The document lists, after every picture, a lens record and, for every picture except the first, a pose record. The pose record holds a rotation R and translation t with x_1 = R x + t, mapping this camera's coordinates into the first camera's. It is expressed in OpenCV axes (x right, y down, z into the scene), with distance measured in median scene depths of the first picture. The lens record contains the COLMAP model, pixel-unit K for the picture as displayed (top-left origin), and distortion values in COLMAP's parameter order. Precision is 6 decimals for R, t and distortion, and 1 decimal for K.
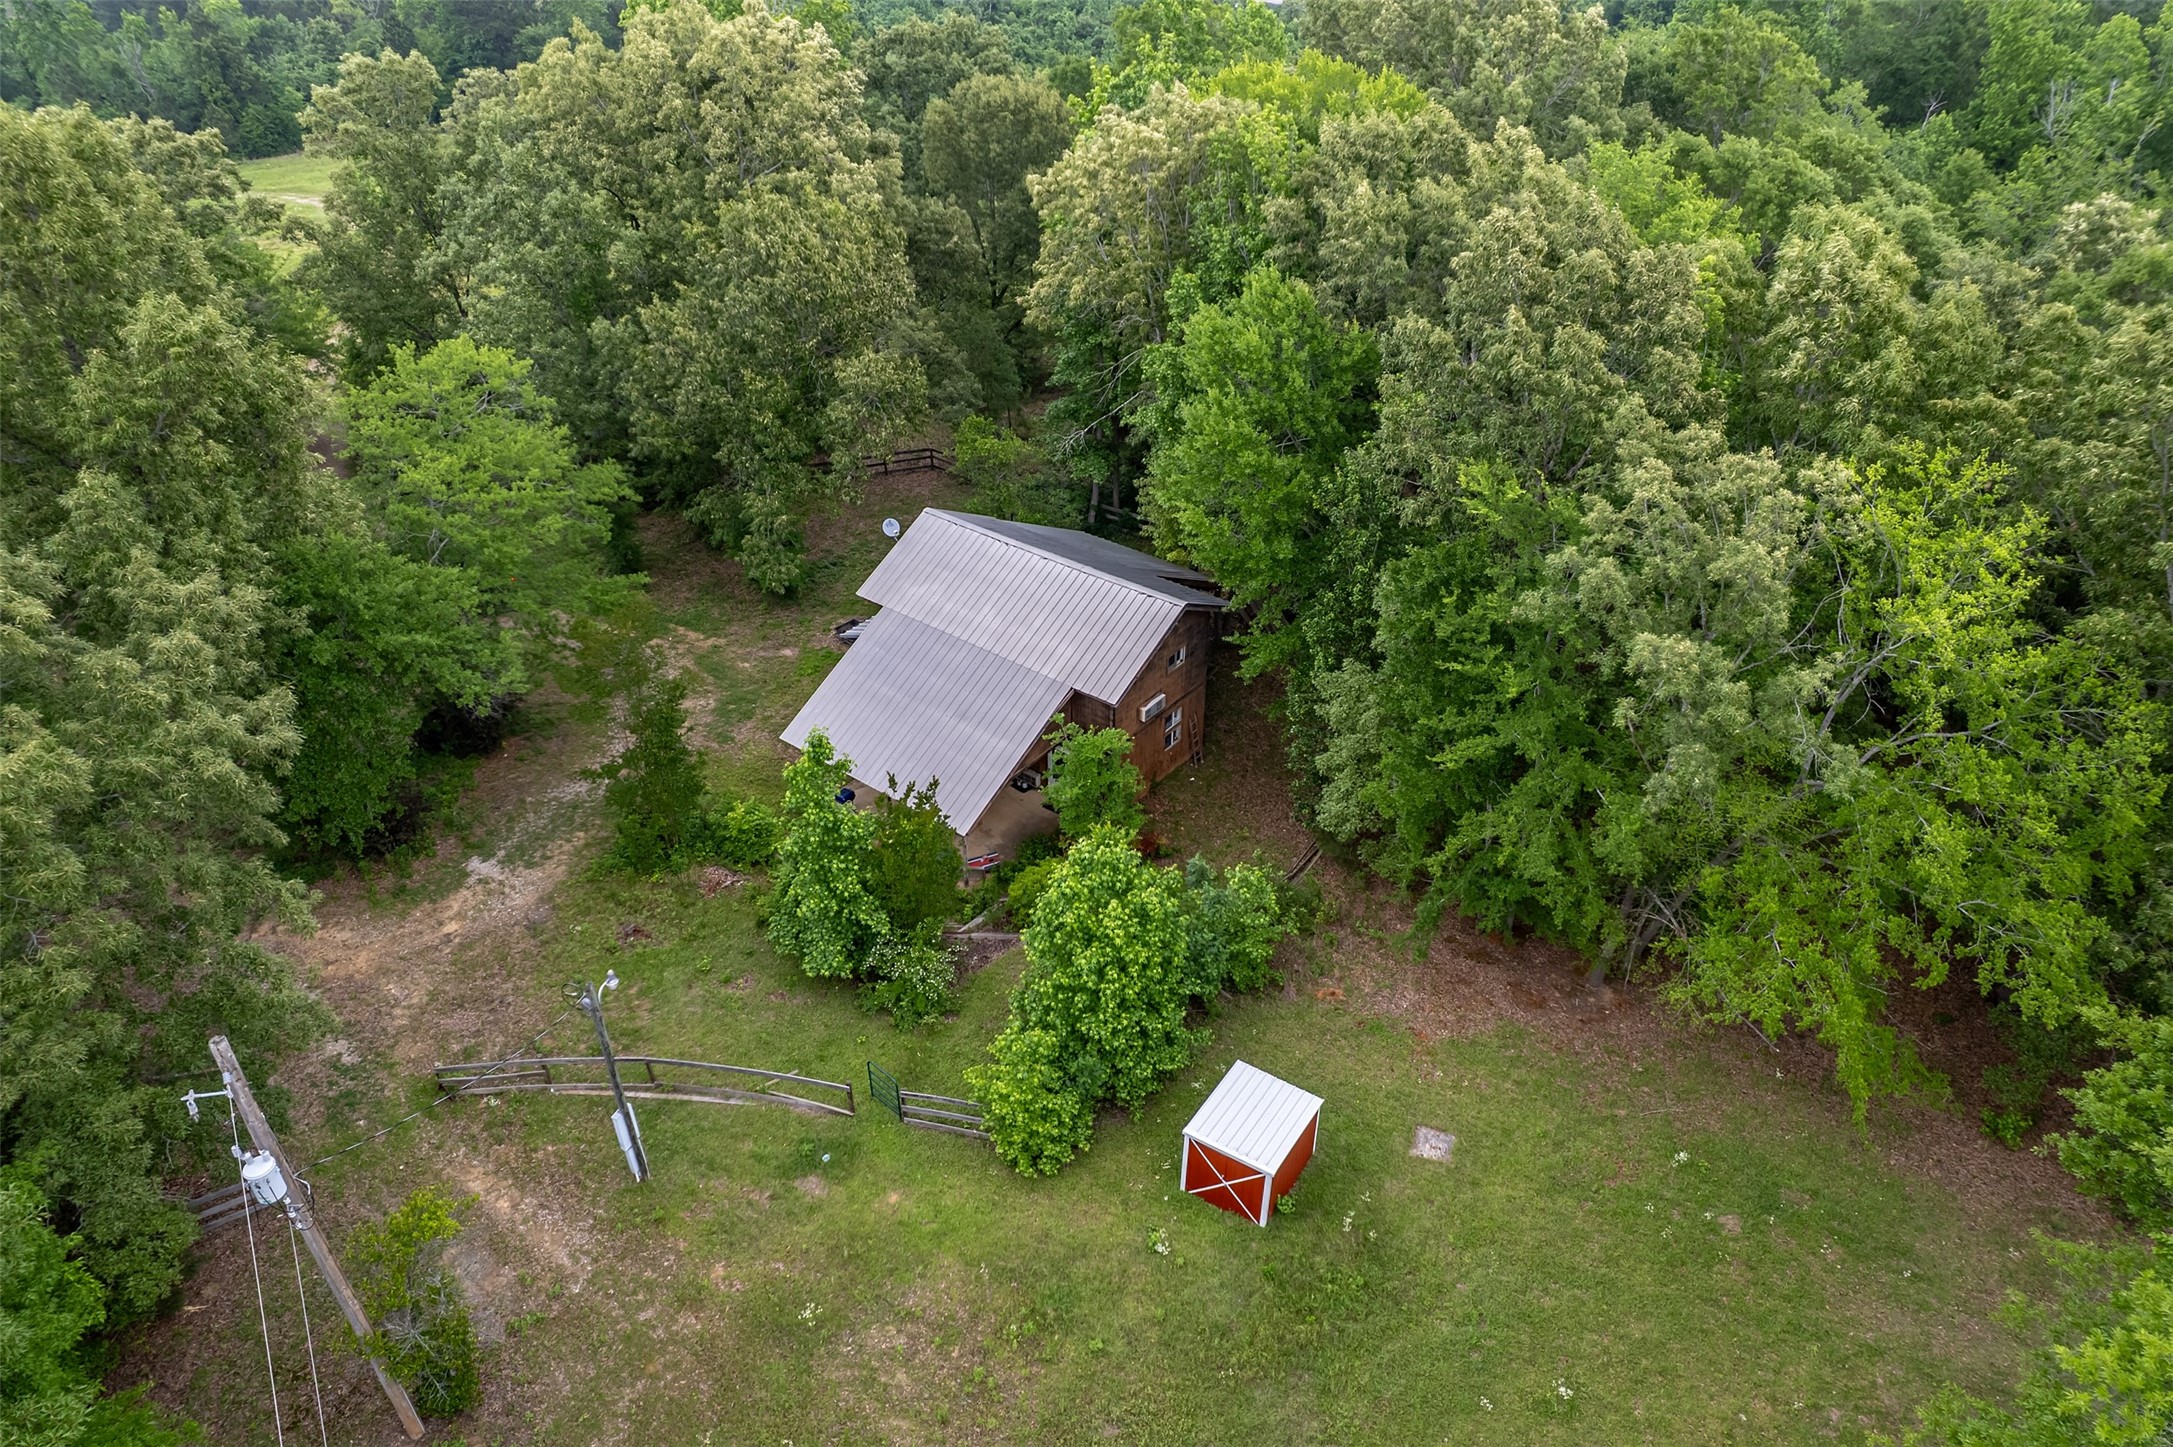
lens RADIAL K [[1369.3, 0, 1086.5], [0, 1369.3, 723.5], [0, 0, 1]] dist [-0.070788, 0.061711]
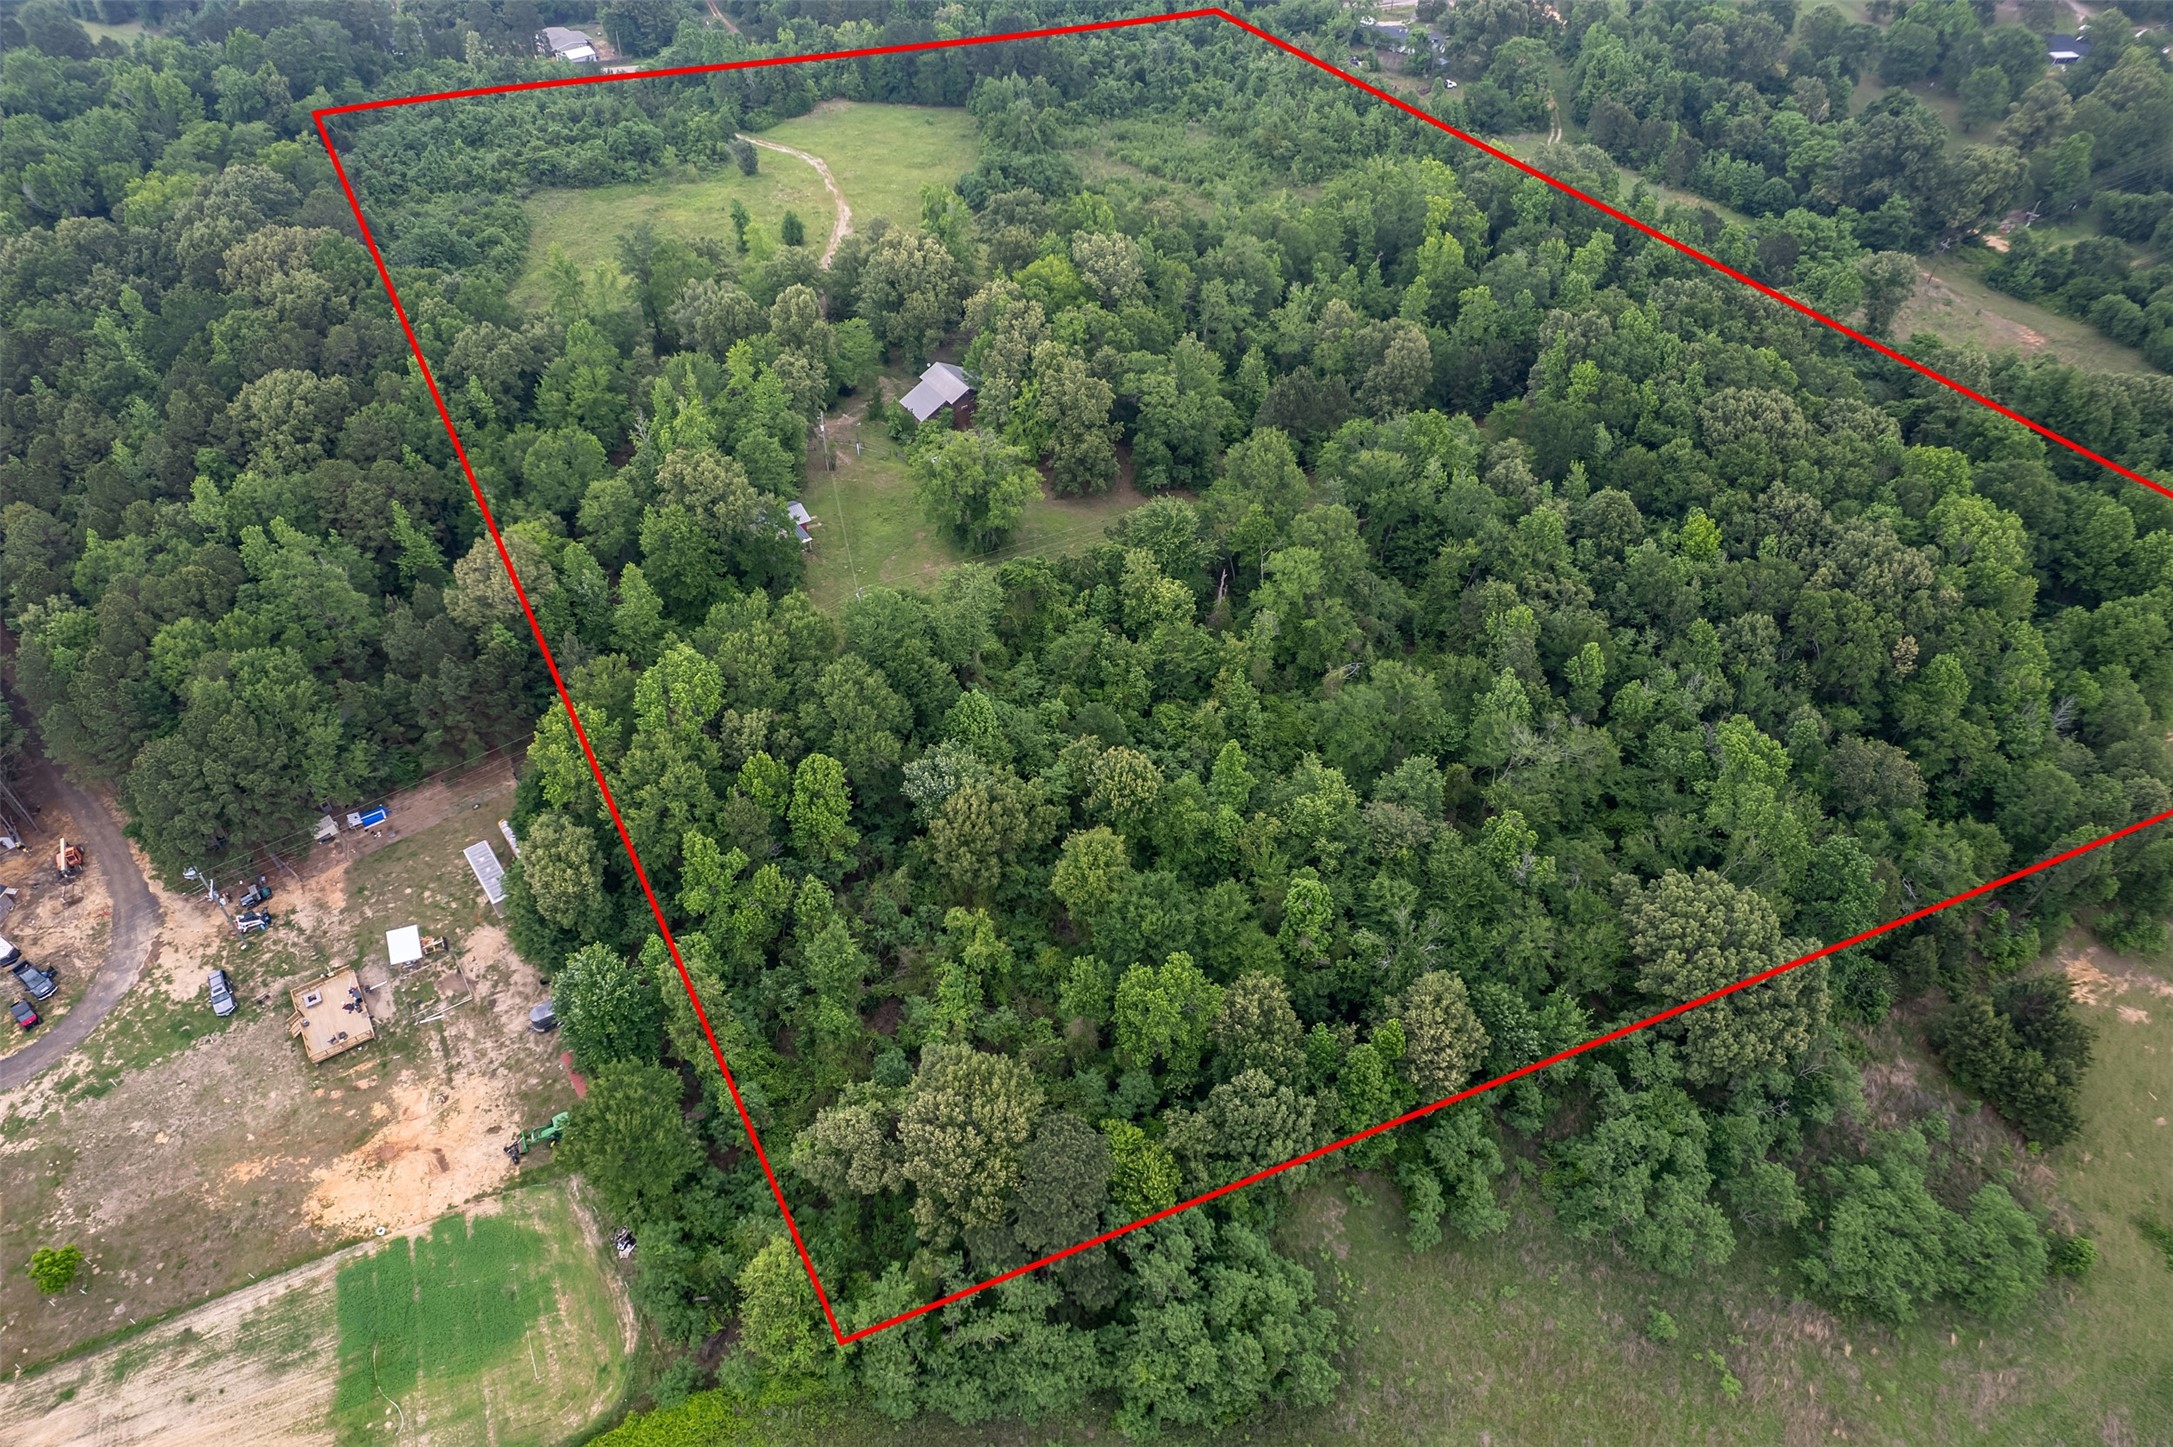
lens RADIAL K [[1336.8, 0, 964.5], [0, 1336.8, 721.8], [0, 0, 1]] dist [-0.066383, 0.055386]
pose [[0.931916, 0.231361, -0.279291, 2.213273], [-0.180576, 0.963852, 0.195911, 0.189341], [0.314522, -0.132139, 0.940008, -5.022114]]
